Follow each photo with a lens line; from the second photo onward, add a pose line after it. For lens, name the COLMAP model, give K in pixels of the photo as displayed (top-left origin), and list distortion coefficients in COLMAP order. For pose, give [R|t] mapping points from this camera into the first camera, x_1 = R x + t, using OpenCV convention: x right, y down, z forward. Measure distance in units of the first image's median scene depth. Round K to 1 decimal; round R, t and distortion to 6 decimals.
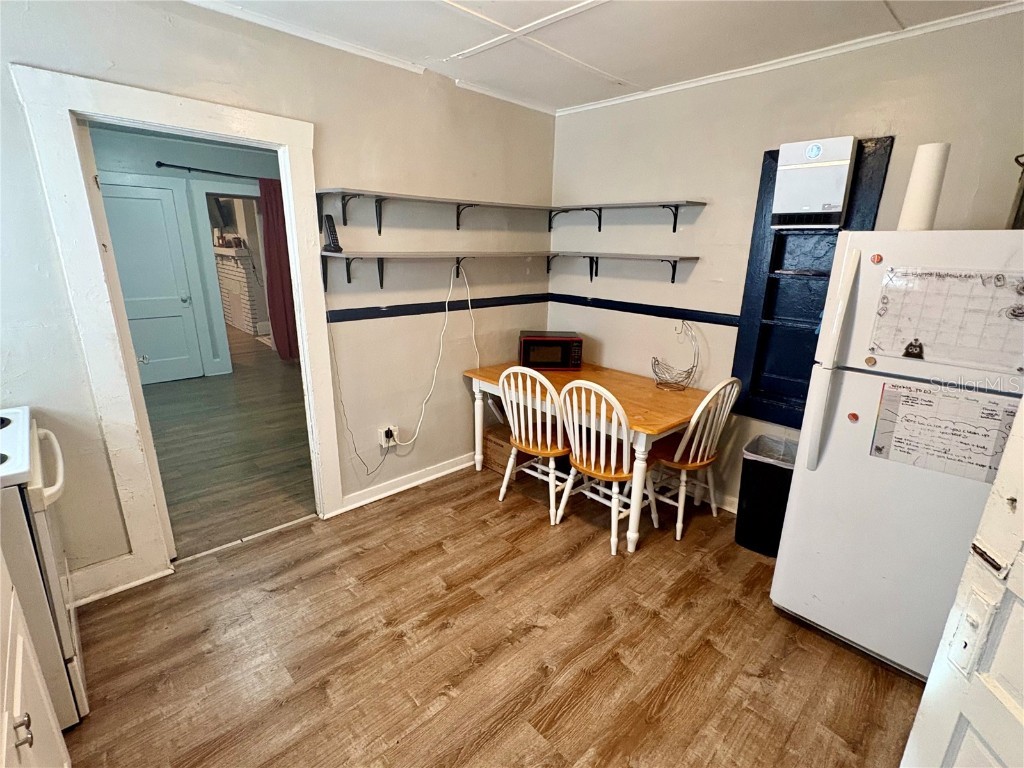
lens RADIAL K [[485.0, 0, 513.0], [0, 485.0, 385.2], [0, 0, 1]] dist [0.000814, 0.000433]
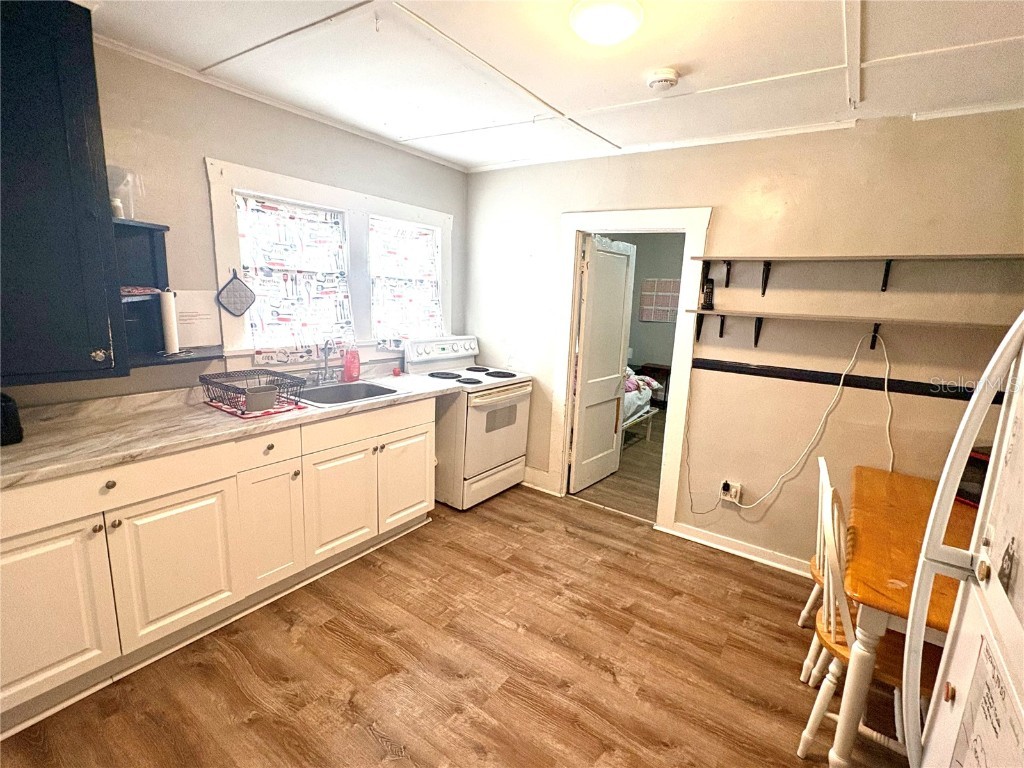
lens RADIAL K [[485.0, 0, 512.0], [0, 485.0, 385.7], [0, 0, 1]] dist [0.000814, 0.000433]
pose [[0.194815, 0.175414, -0.965027, 0.689181], [-0.313138, 0.943514, 0.108289, -0.078923], [0.929512, 0.281090, 0.238739, 0.330006]]
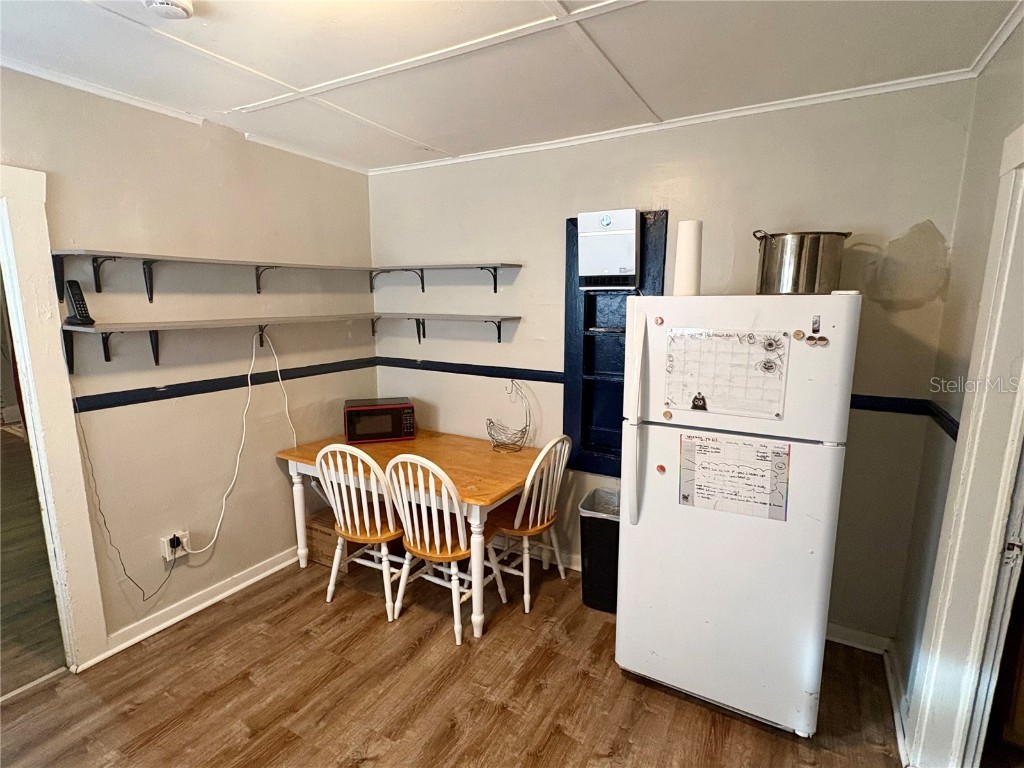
lens RADIAL K [[511.2, 0, 511.3], [0, 511.2, 385.4], [0, 0, 1]] dist [0.003169, -0.000654]
pose [[0.958571, -0.065287, 0.277272, 0.069659], [0.095555, 0.990679, -0.097080, -0.025060], [-0.268349, 0.119553, 0.955874, 0.009877]]
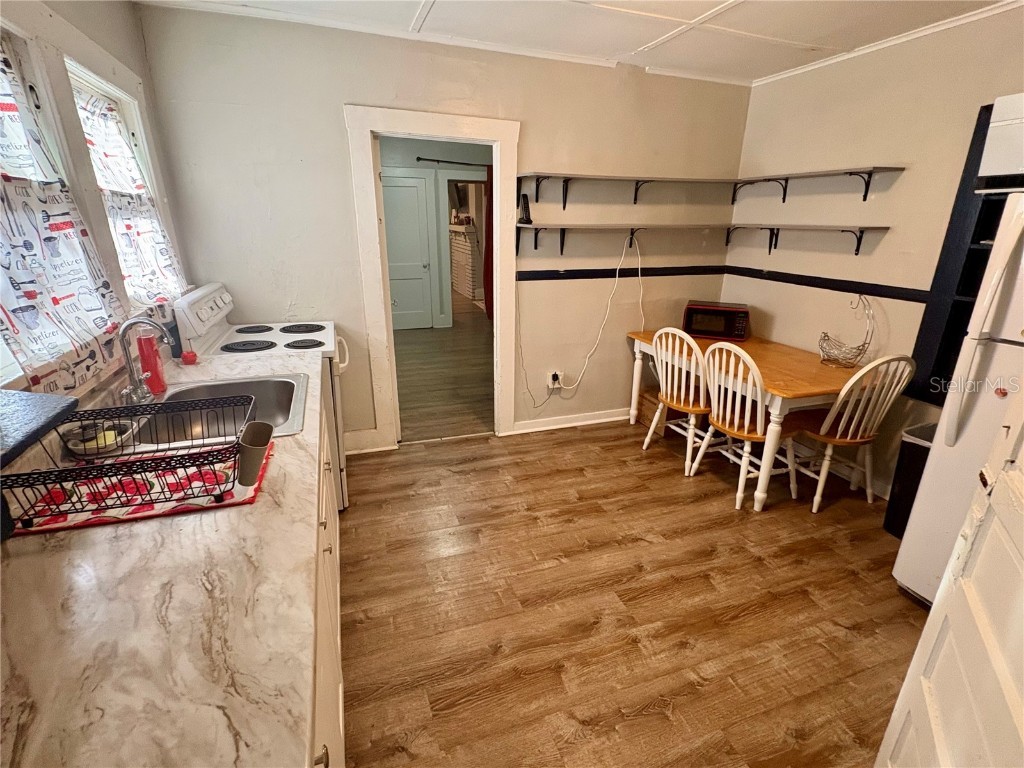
lens RADIAL K [[485.0, 0, 511.1], [0, 485.0, 385.4], [0, 0, 1]] dist [0.000814, 0.000433]
pose [[0.911714, 0.122165, -0.392241, 0.139192], [-0.106352, 0.992401, 0.061886, 0.066739], [0.396820, -0.014707, 0.917778, -0.174731]]
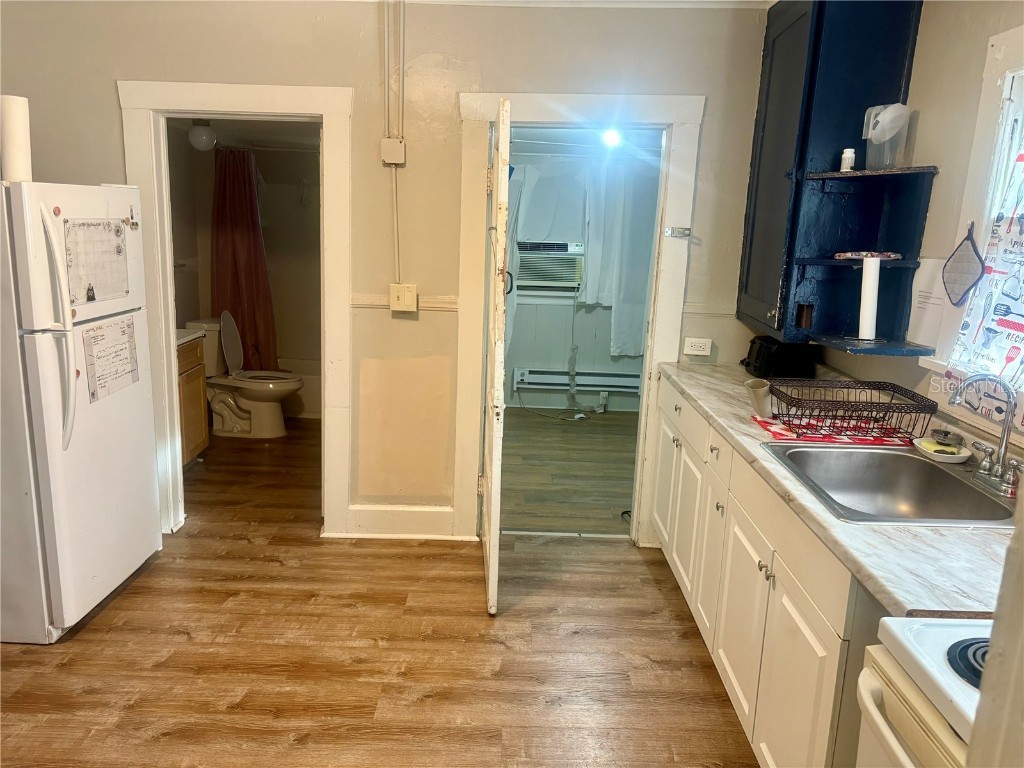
lens RADIAL K [[772.3, 0, 507.4], [0, 772.3, 387.0], [0, 0, 1]] dist [0.014663, 0.005437]
pose [[-0.710793, -0.194521, 0.675970, -0.667999], [0.147616, 0.898350, 0.413735, -0.295634], [-0.687737, 0.393864, -0.609826, 0.952253]]
